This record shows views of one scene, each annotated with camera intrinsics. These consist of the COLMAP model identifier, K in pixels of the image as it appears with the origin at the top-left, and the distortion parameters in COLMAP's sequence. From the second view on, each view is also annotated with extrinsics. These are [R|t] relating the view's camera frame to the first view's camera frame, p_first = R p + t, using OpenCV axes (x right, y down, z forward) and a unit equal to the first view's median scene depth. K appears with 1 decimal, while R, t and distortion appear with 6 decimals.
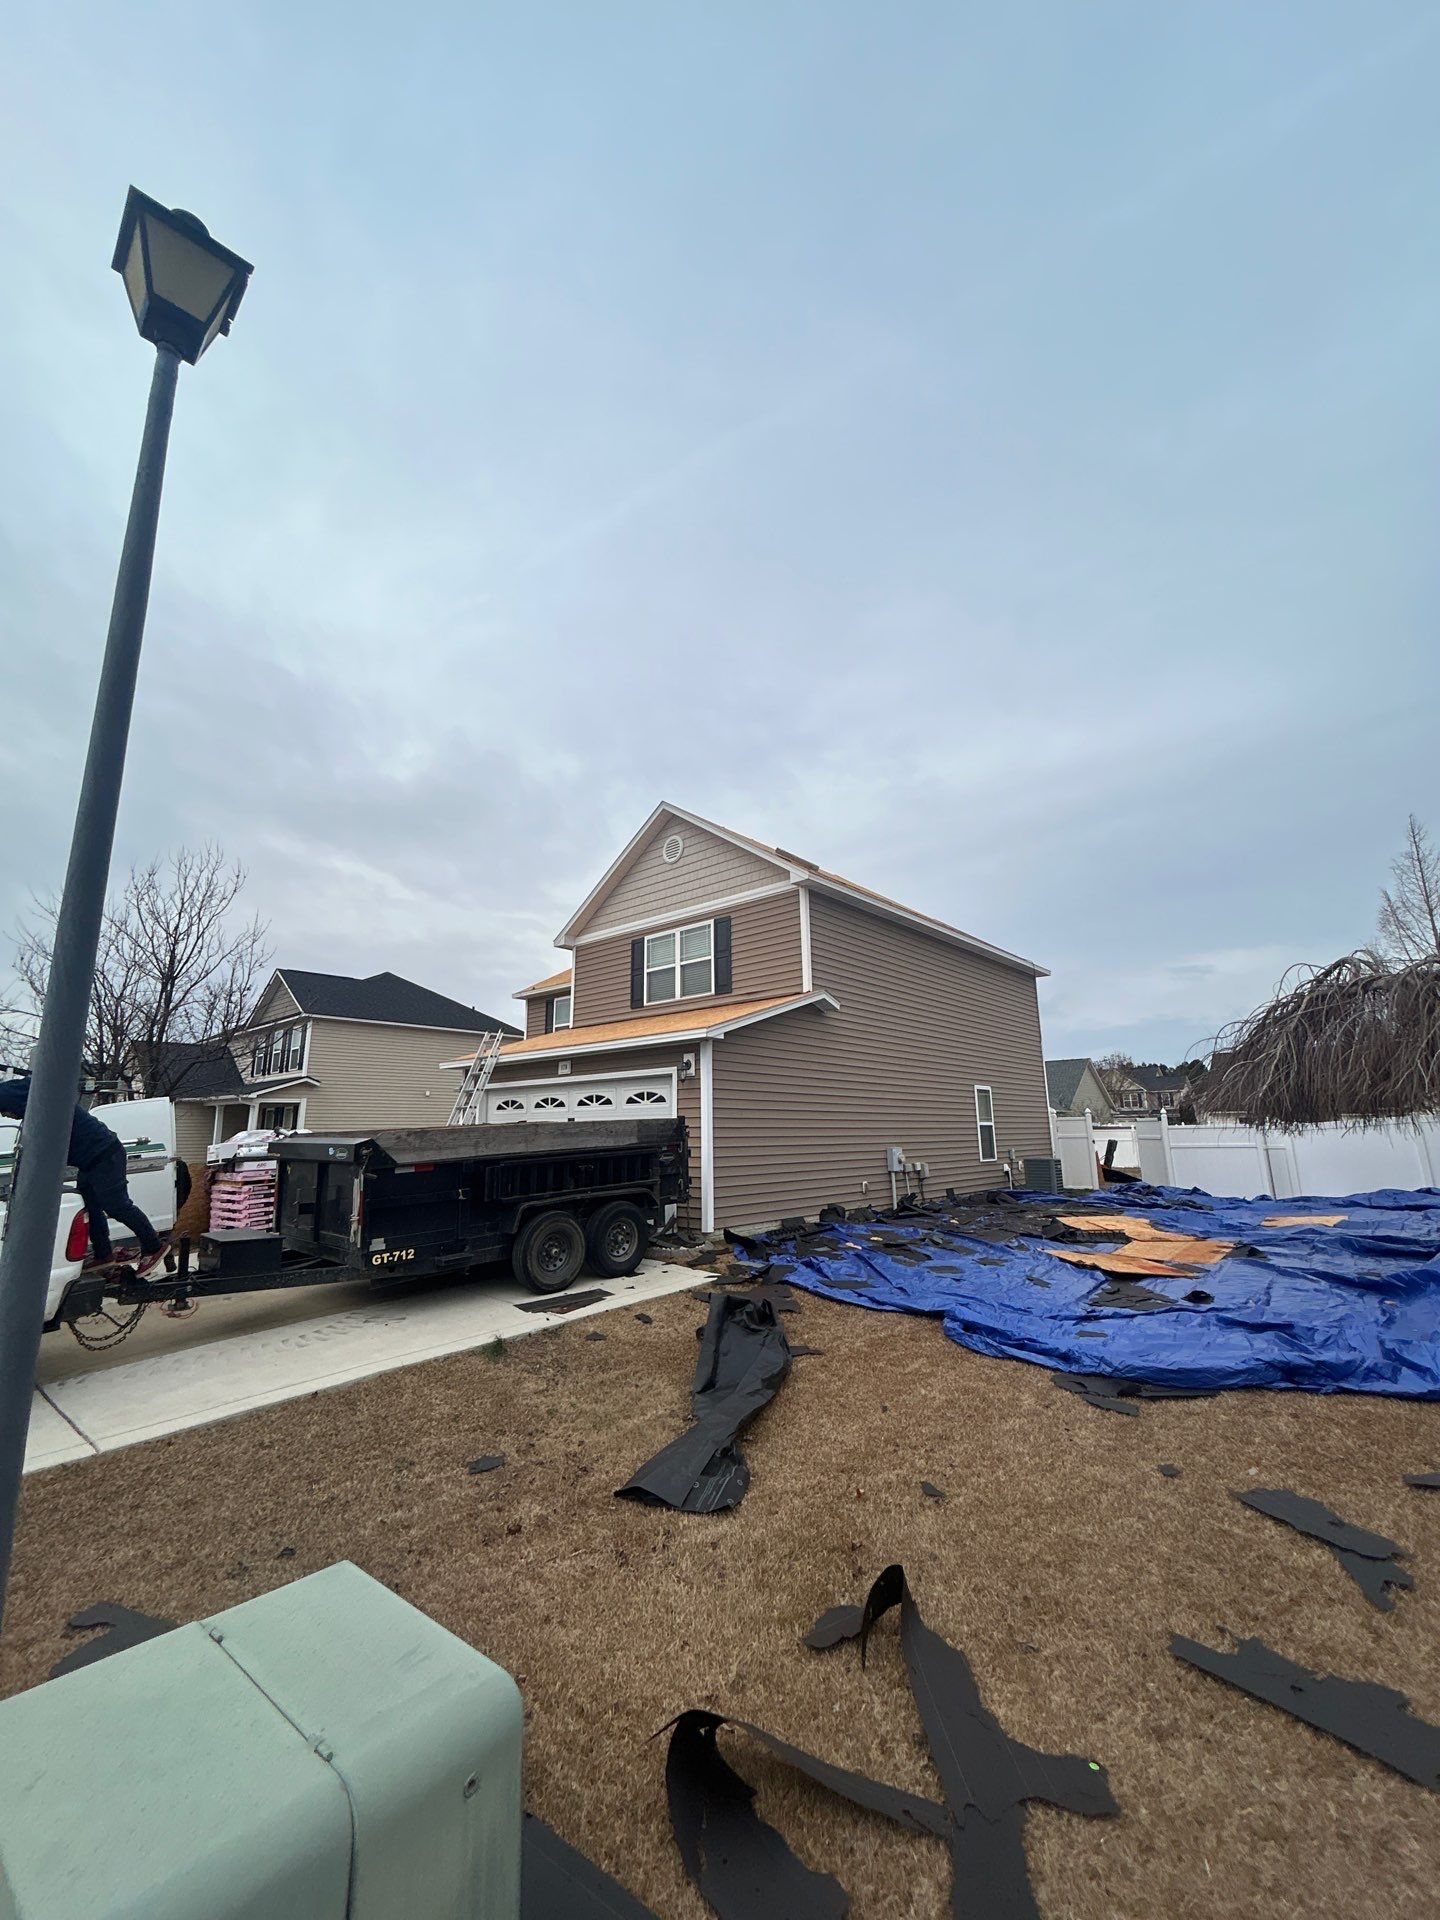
lens RADIAL K [[774.5, 0, 718.9], [0, 774.5, 958.5], [0, 0, 1]] dist [-0.003088, 0.002582]
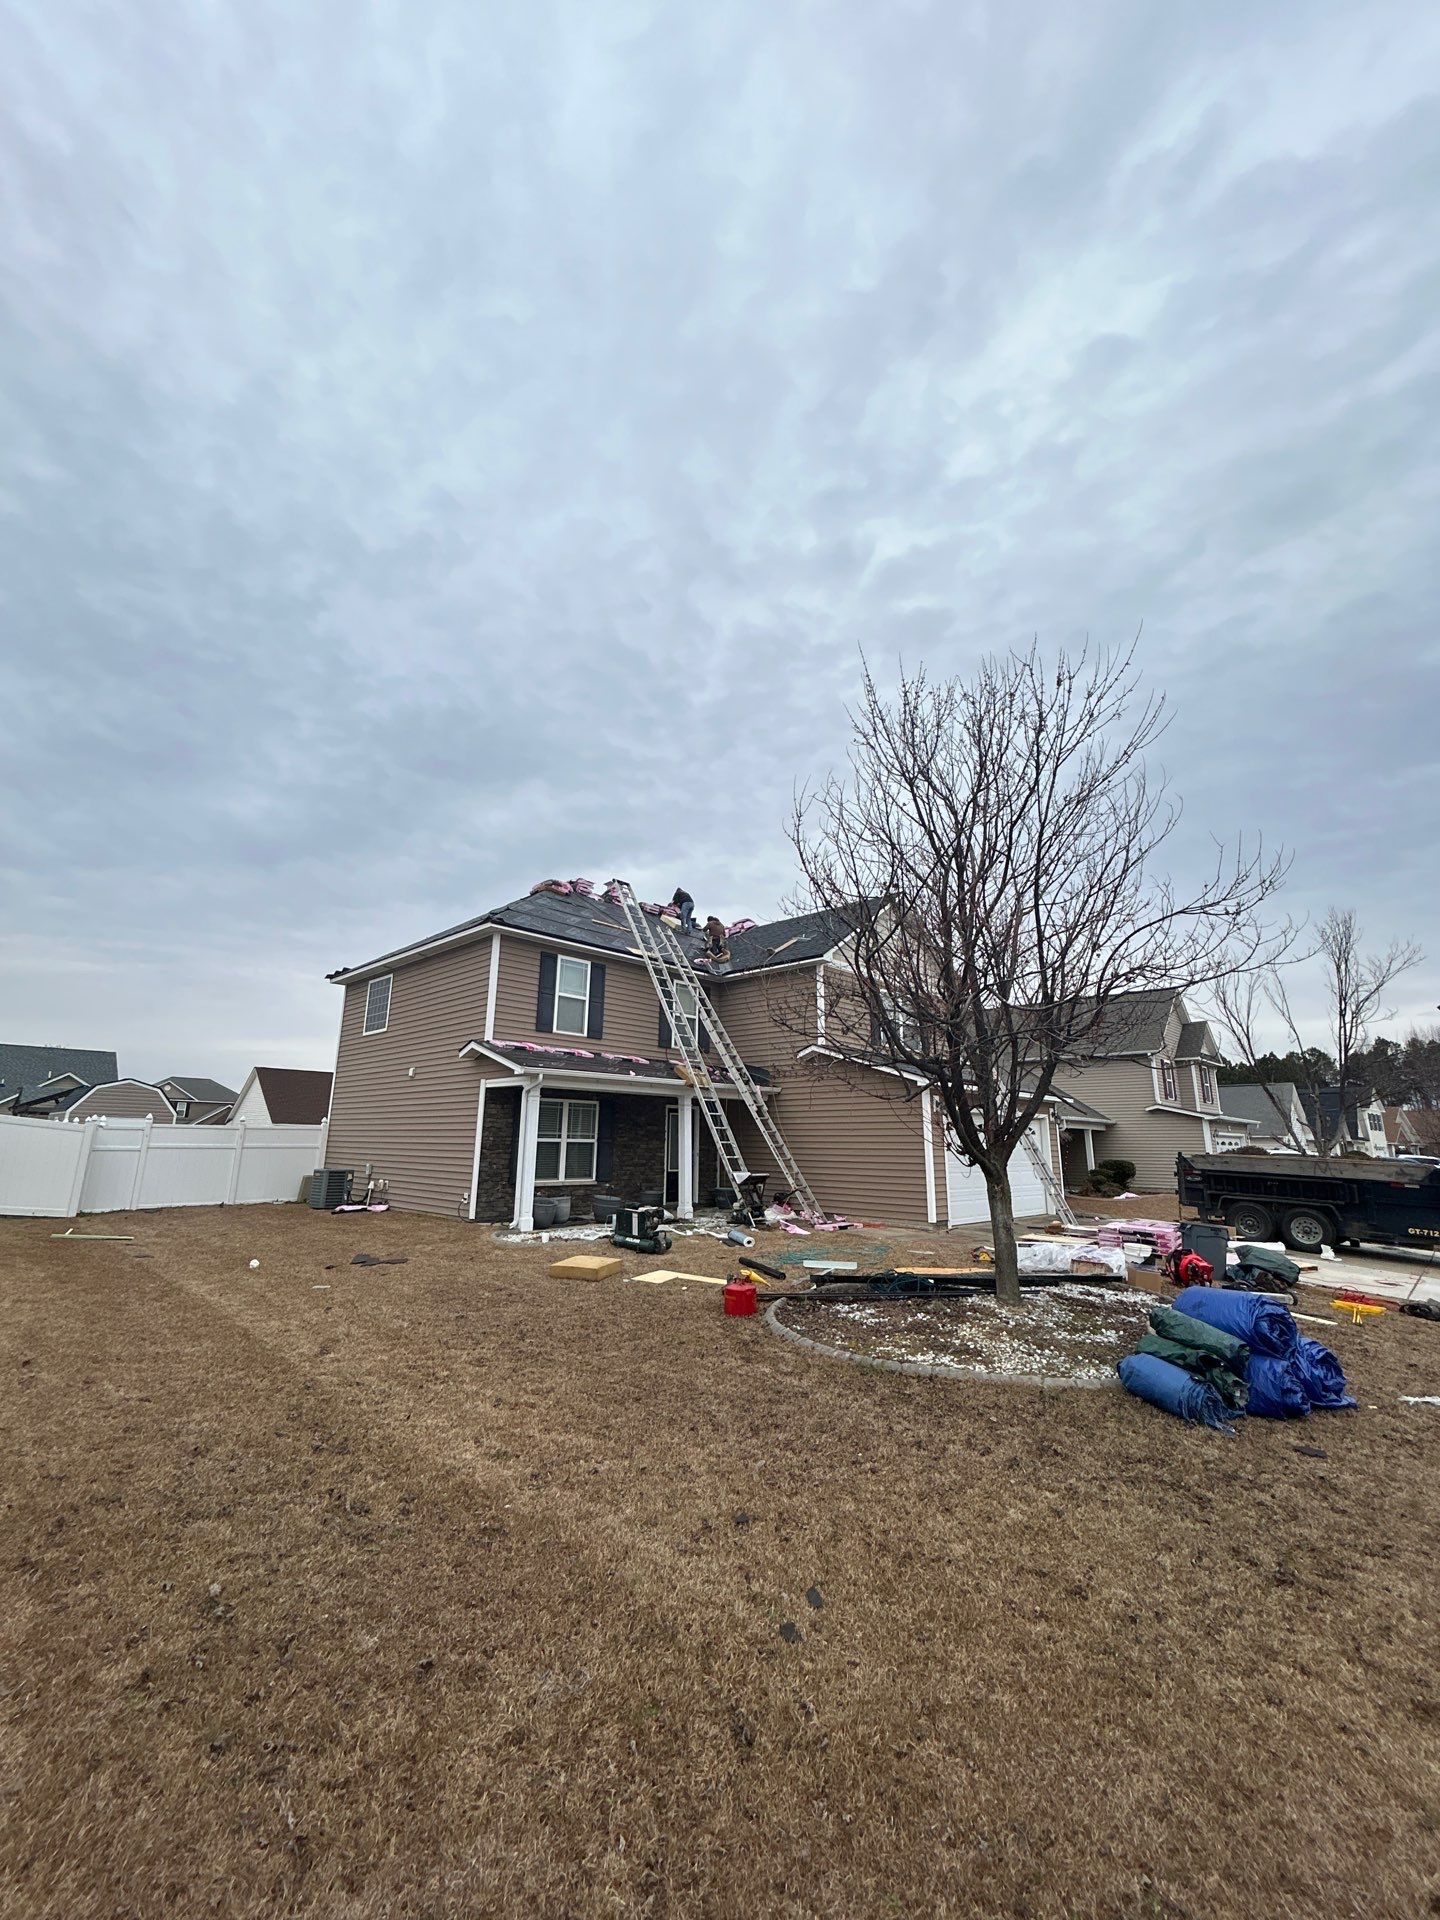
lens RADIAL K [[774.5, 0, 718.9], [0, 774.5, 958.5], [0, 0, 1]] dist [-0.003088, 0.002582]
pose [[0.036936, 0.243408, 0.969220, -1.415412], [-0.236558, 0.944446, -0.228172, 0.290136], [-0.970915, -0.220849, 0.092464, 1.248222]]
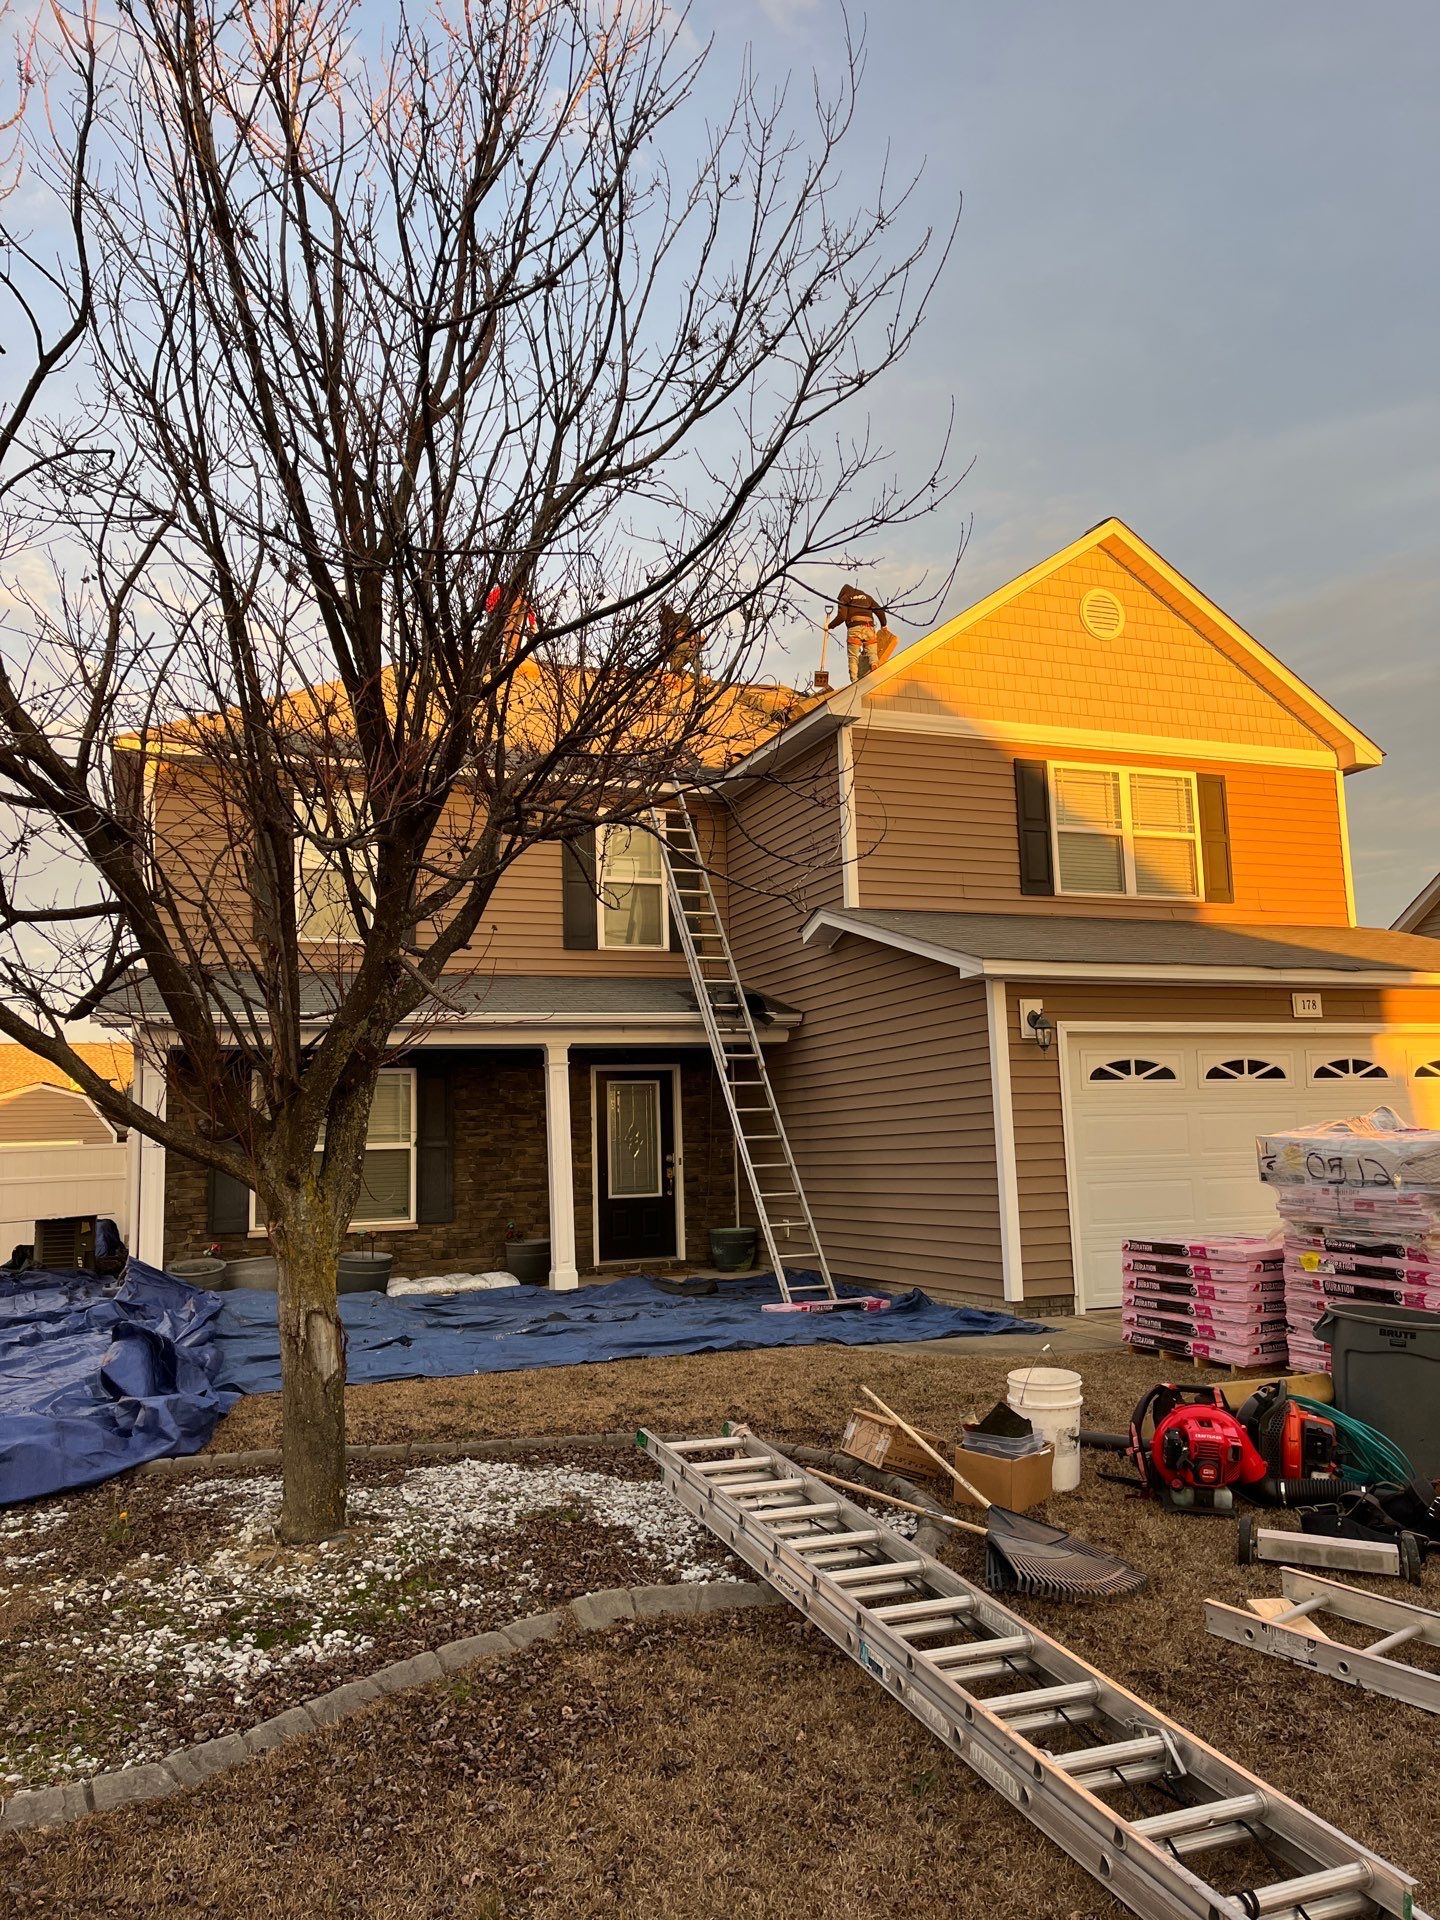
lens RADIAL K [[1445.3, 0, 737.7], [0, 1445.3, 966.7], [0, 0, 1]] dist [0.038553, -0.003421]
pose [[0.446315, 0.112583, 0.887766, -1.121209], [-0.173137, 0.984173, -0.037766, 0.195717], [-0.877967, -0.136850, 0.458744, 0.788335]]
